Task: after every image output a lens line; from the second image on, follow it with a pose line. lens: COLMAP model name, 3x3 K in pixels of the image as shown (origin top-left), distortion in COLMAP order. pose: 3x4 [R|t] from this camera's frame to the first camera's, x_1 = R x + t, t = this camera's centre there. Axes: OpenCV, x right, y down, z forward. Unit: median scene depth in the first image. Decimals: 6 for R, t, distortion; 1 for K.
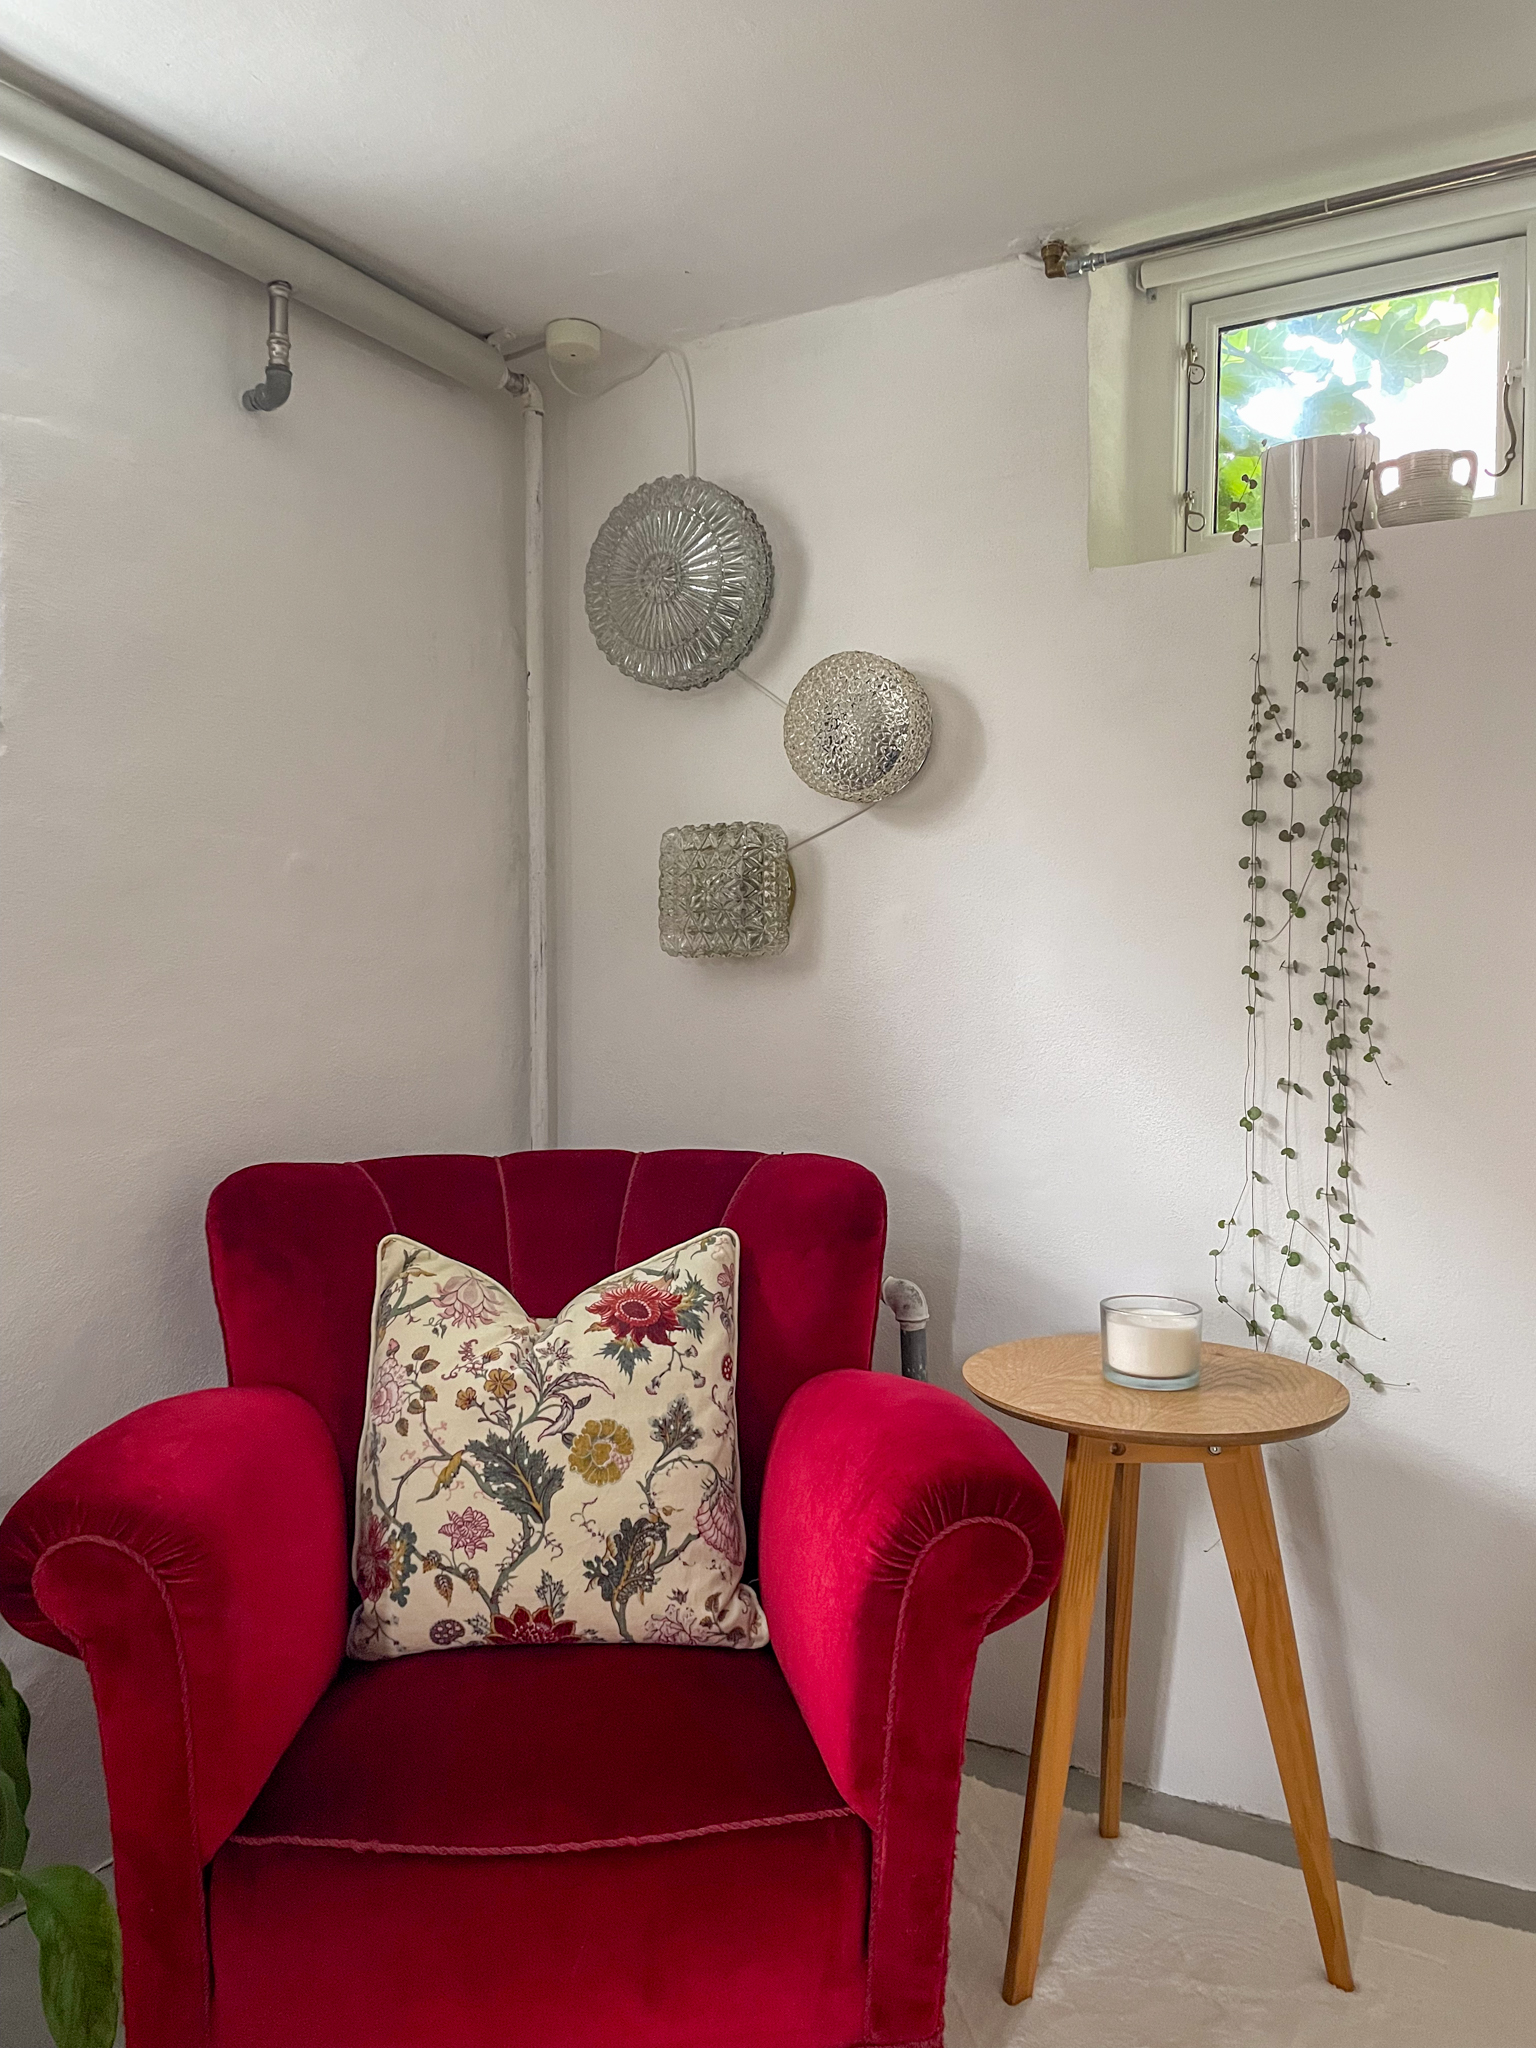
lens RADIAL K [[1537.8, 0, 769.4], [0, 1537.8, 1012.6], [0, 0, 1]] dist [0.099490, -0.126361]
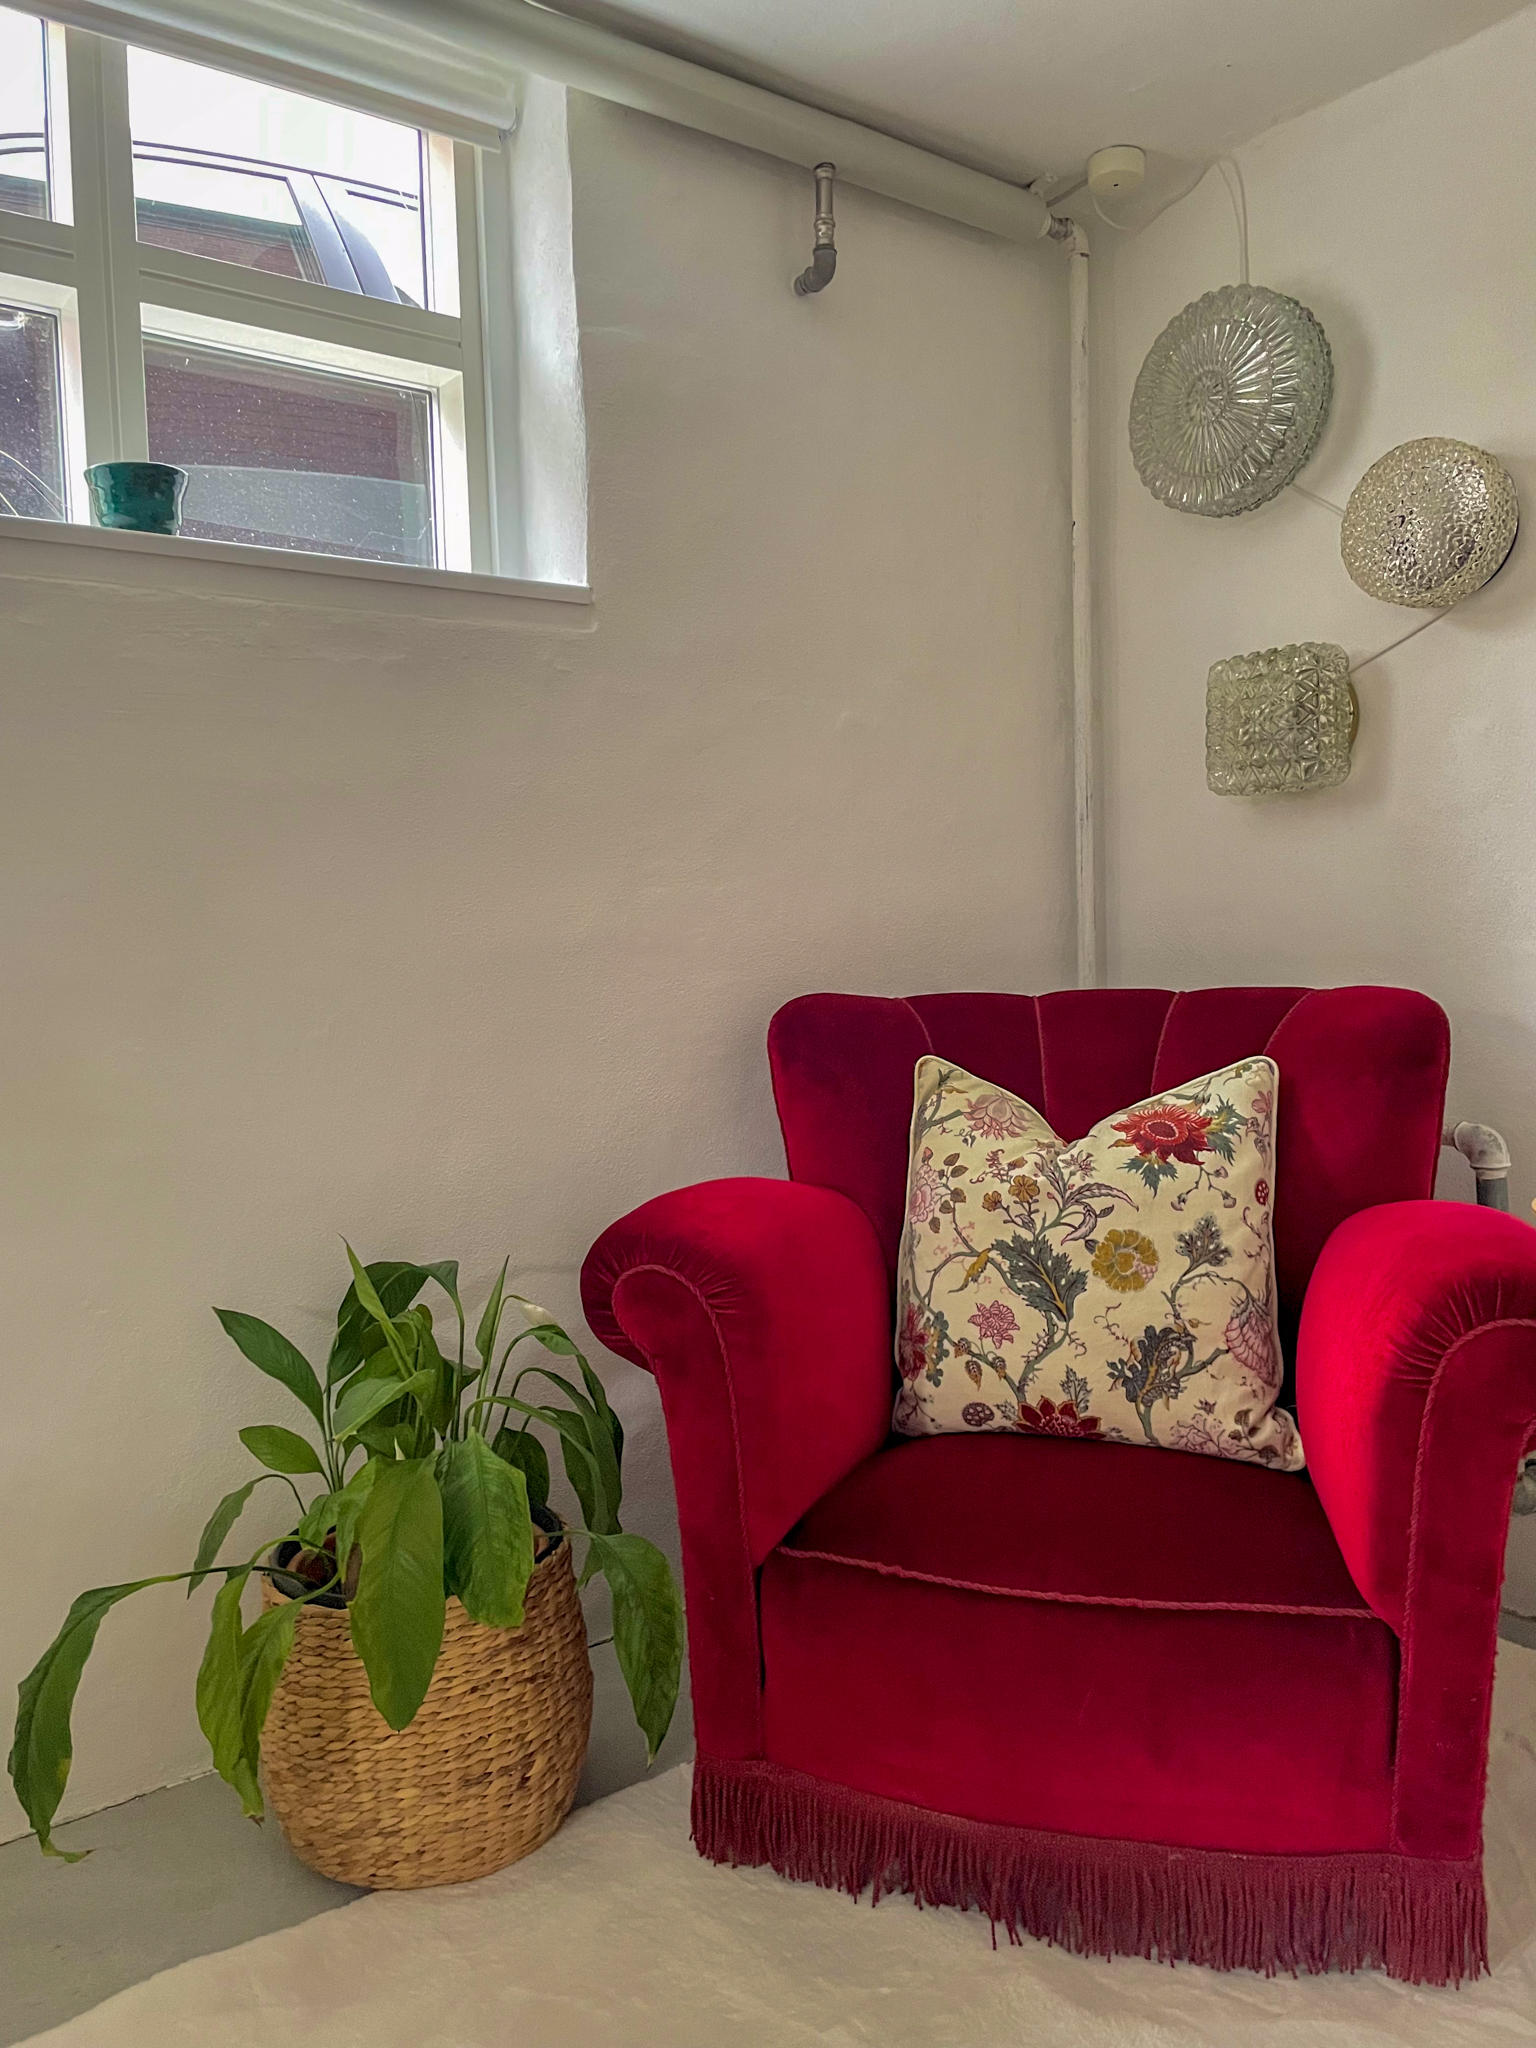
lens RADIAL K [[1537.8, 0, 769.4], [0, 1537.8, 1012.6], [0, 0, 1]] dist [0.099490, -0.126361]
pose [[0.923130, -0.005675, -0.384445, 0.066806], [0.020315, 0.999214, 0.034030, 0.082188], [0.383950, -0.039224, 0.922520, -0.015277]]
